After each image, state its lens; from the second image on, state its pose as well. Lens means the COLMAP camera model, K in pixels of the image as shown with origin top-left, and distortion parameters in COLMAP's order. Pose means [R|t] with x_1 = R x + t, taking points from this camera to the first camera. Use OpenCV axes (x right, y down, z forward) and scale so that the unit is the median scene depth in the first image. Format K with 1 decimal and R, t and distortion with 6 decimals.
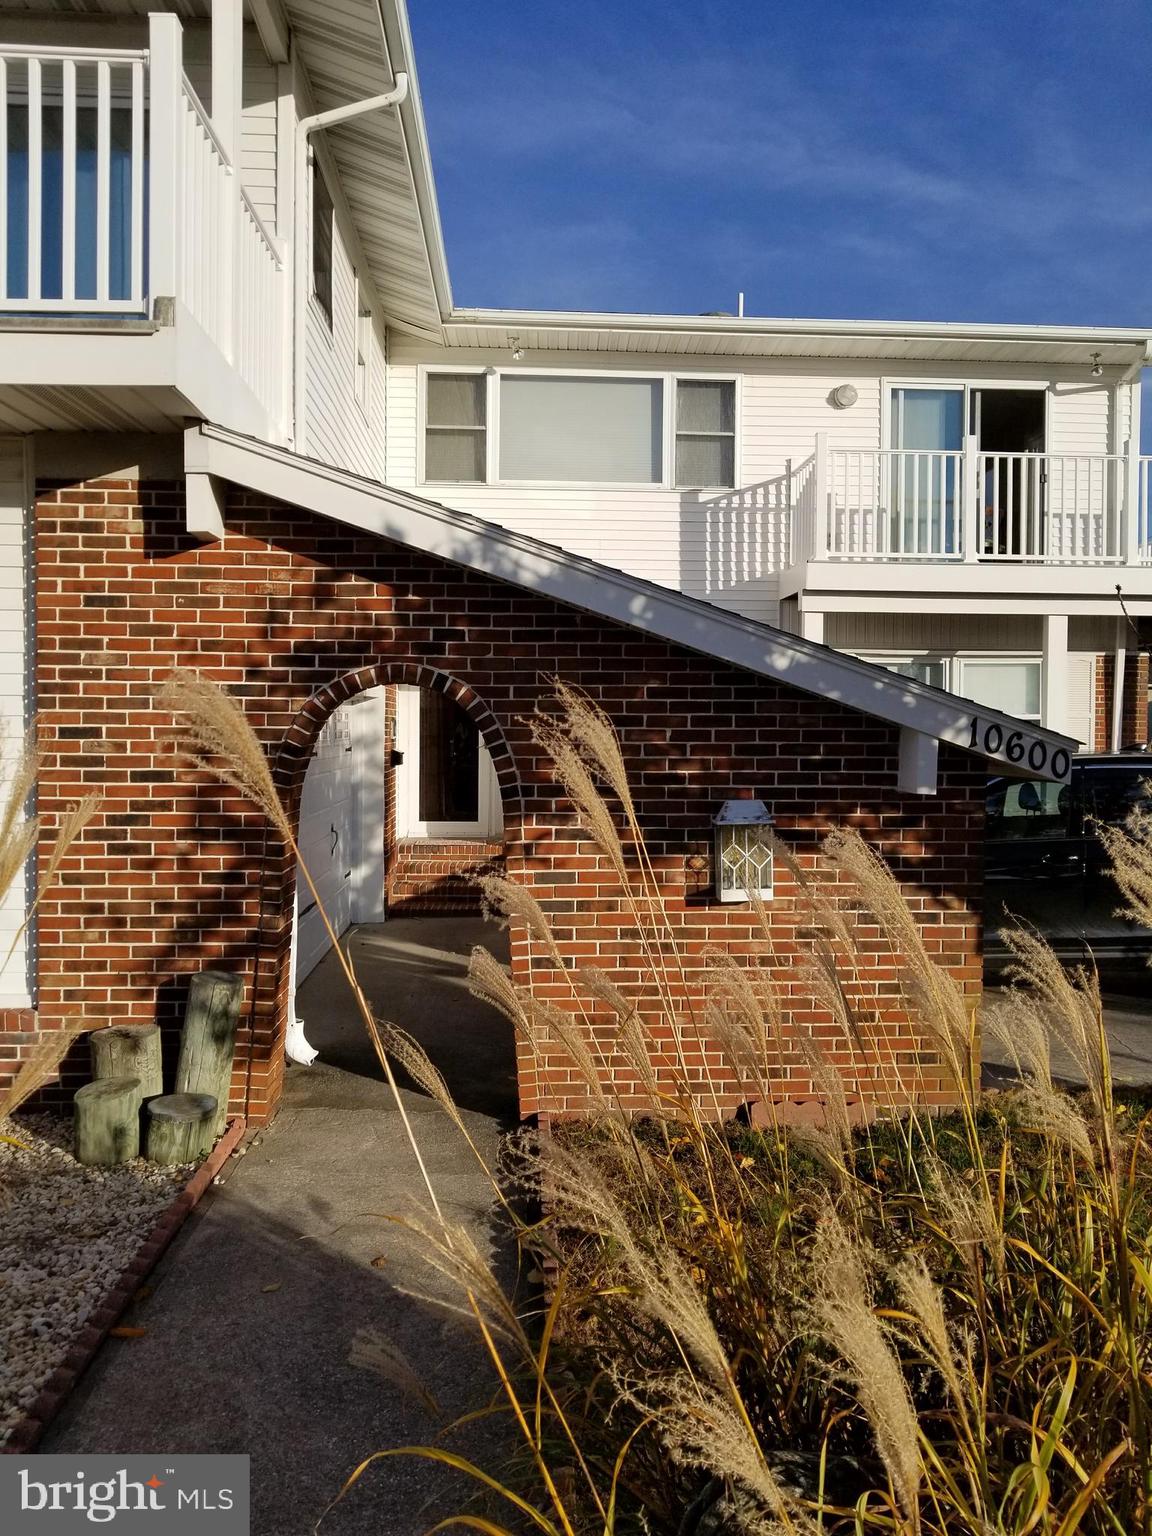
lens RADIAL K [[1211.6, 0, 607.2], [0, 1211.6, 736.8], [0, 0, 1]] dist [-0.009926, -0.002325]
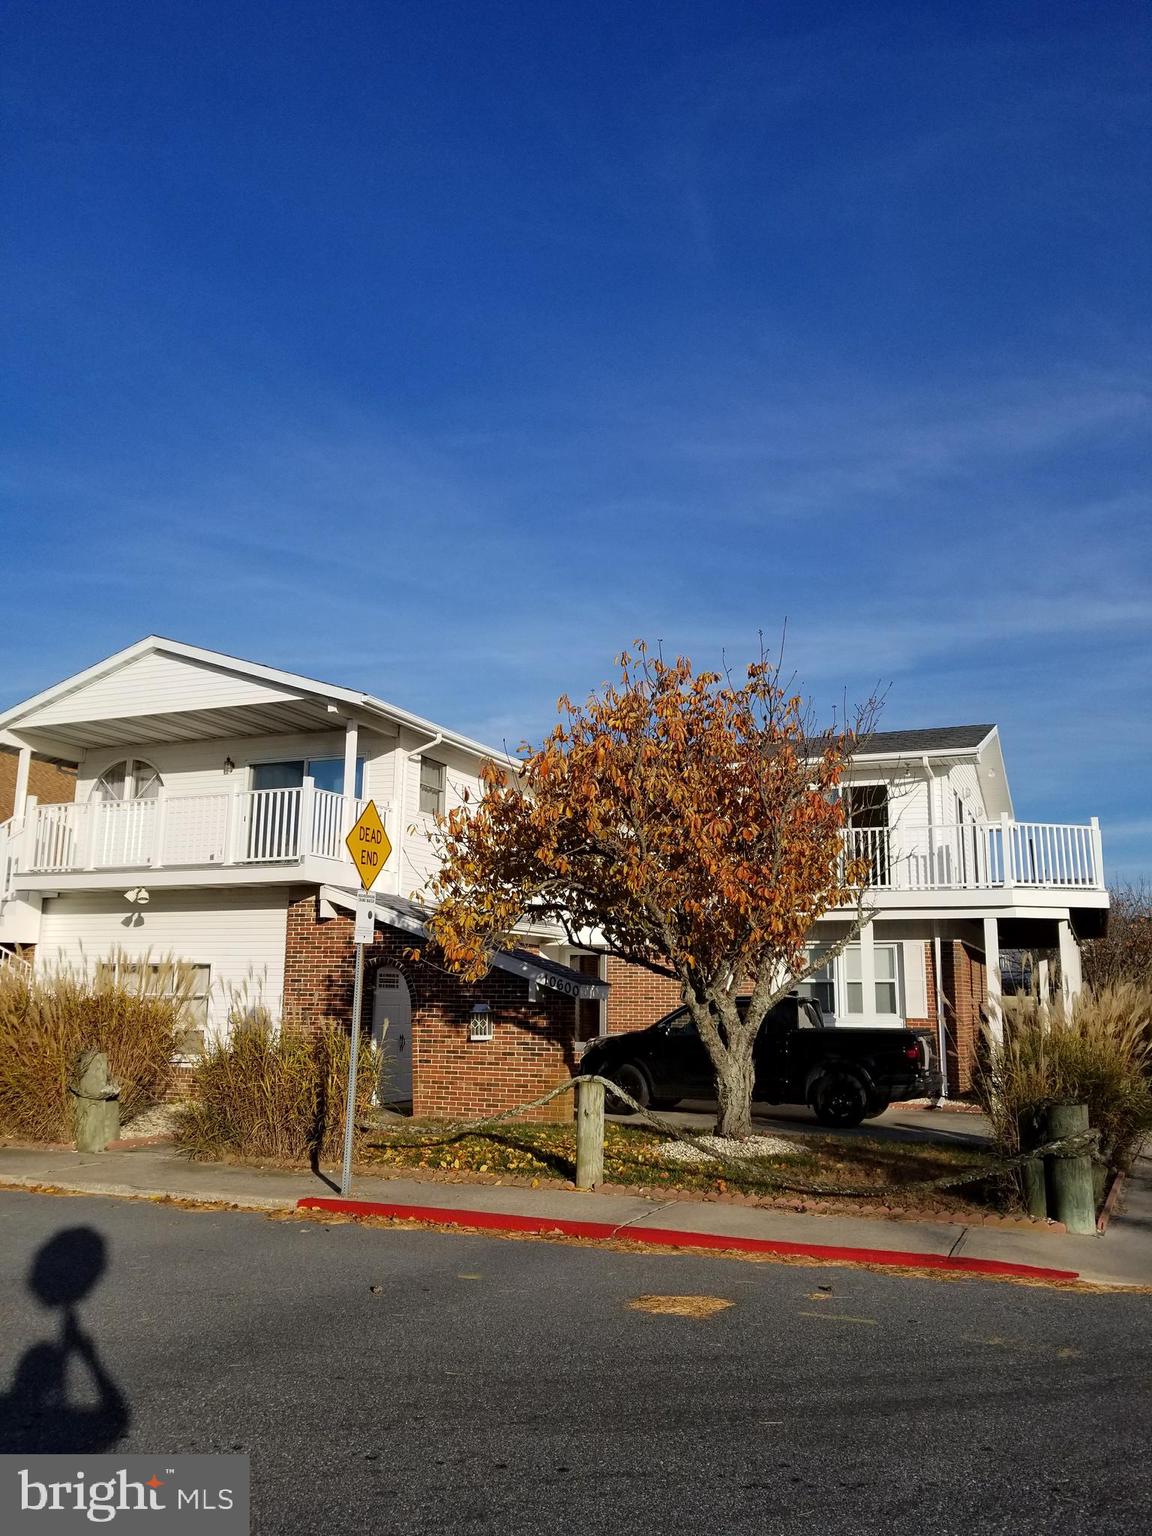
lens RADIAL K [[1151.7, 0, 591.0], [0, 1151.7, 768.7], [0, 0, 1]] dist [0.009125, 0.000483]
pose [[0.900302, -0.081941, -0.427484, 1.517296], [-0.009463, 0.978203, -0.207435, 0.069360], [0.435164, 0.190799, 0.879902, -1.356184]]
